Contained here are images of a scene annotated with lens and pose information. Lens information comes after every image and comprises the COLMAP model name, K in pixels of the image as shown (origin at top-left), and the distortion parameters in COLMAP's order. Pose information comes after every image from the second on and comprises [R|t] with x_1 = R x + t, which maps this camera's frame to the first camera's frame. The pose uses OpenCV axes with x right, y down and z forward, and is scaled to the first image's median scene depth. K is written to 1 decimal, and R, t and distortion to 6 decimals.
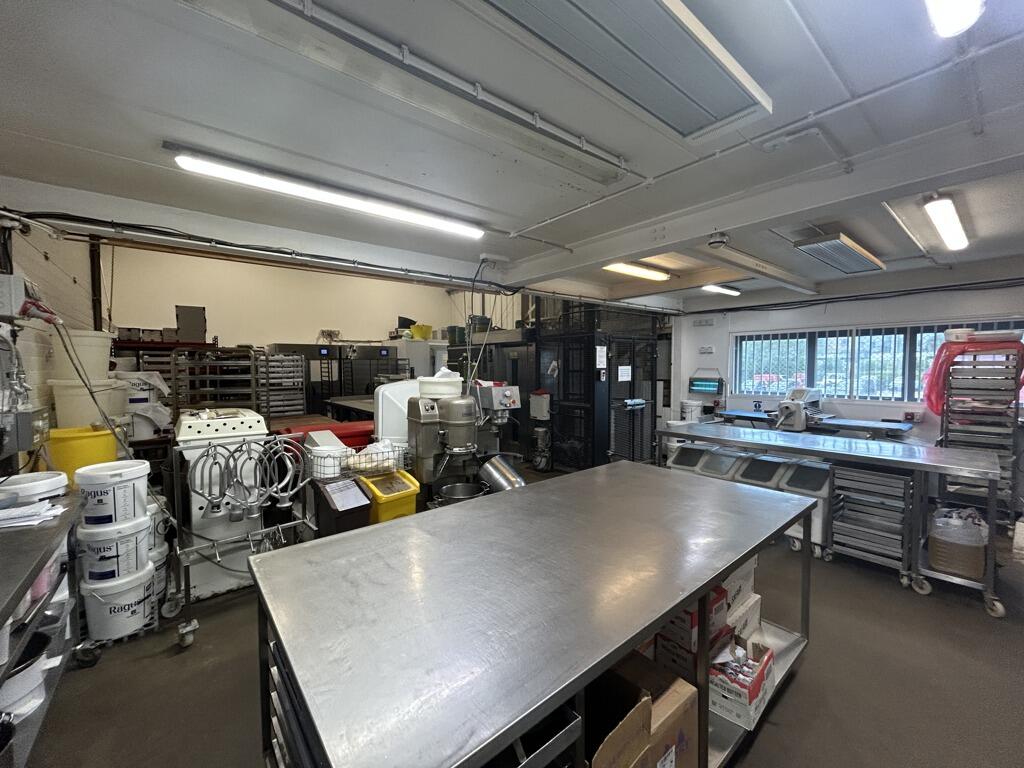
lens RADIAL K [[409.1, 0, 511.9], [0, 409.1, 384.5], [0, 0, 1]] dist [0.000892, 0.000043]
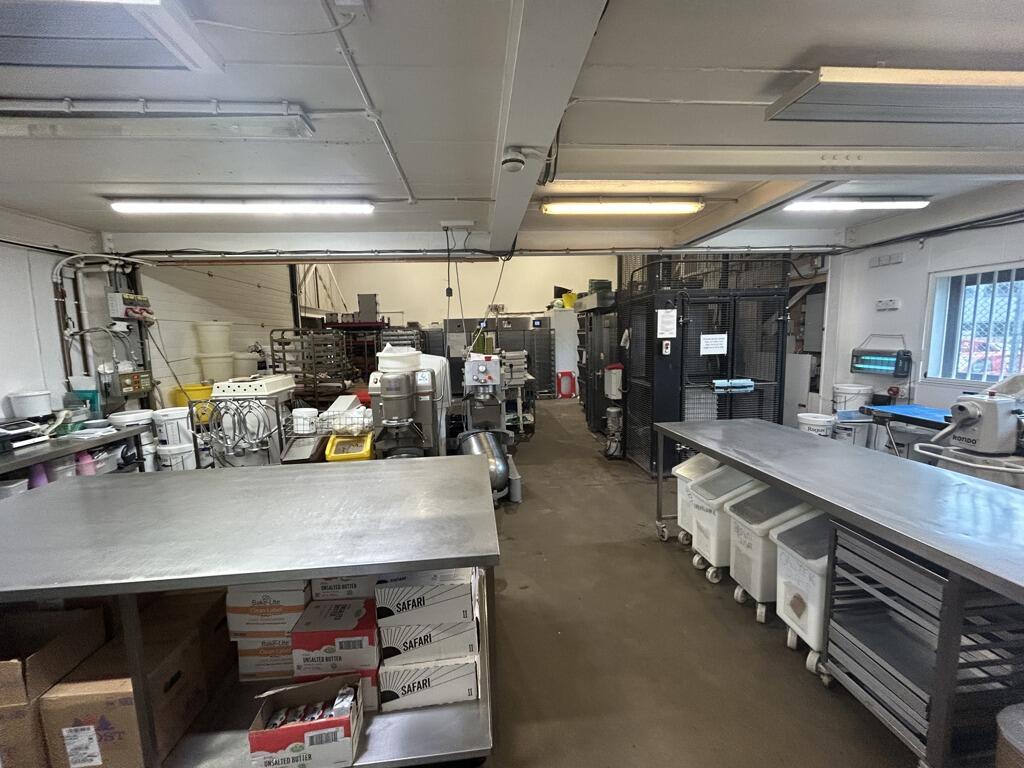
lens RADIAL K [[409.1, 0, 512.4], [0, 409.1, 383.5], [0, 0, 1]] dist [0.000892, 0.000043]
pose [[0.827610, 0.048693, -0.559188, 0.385094], [-0.005216, 0.996854, 0.079085, -0.012546], [0.561280, -0.062535, 0.825260, 0.173046]]
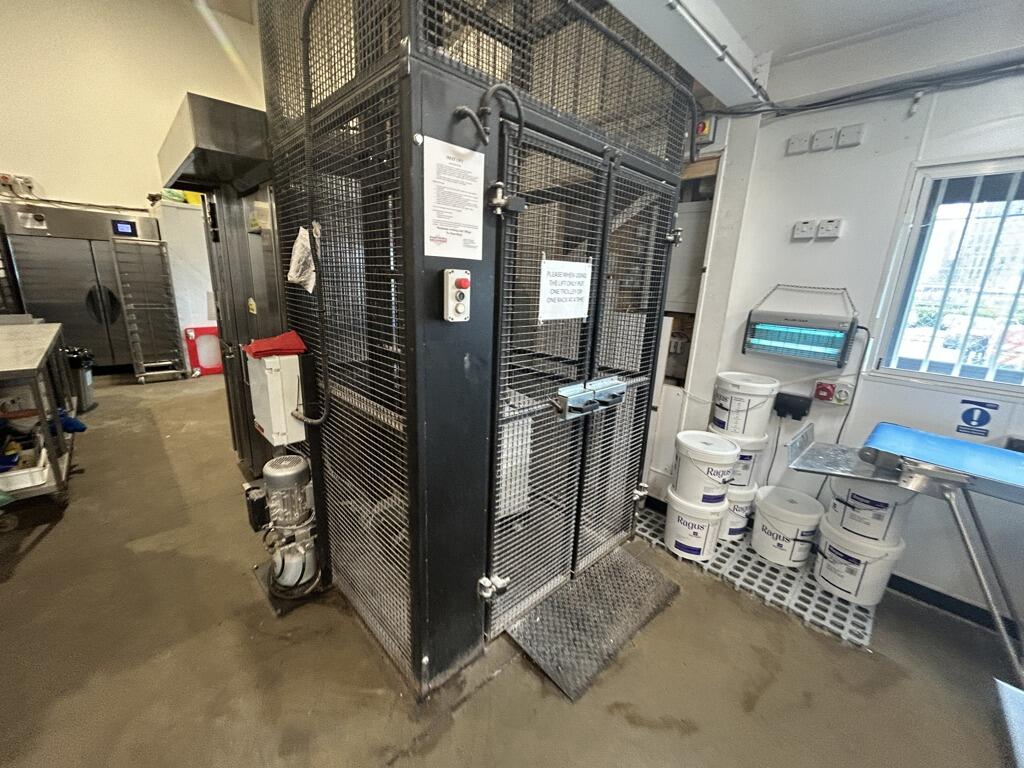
lens RADIAL K [[409.1, 0, 511.4], [0, 409.1, 385.9], [0, 0, 1]] dist [0.000892, 0.000043]
pose [[0.994785, 0.023371, 0.099276, 0.211735], [-0.043589, 0.977438, 0.206675, -0.019377], [-0.092206, -0.209925, 0.973360, 0.719710]]
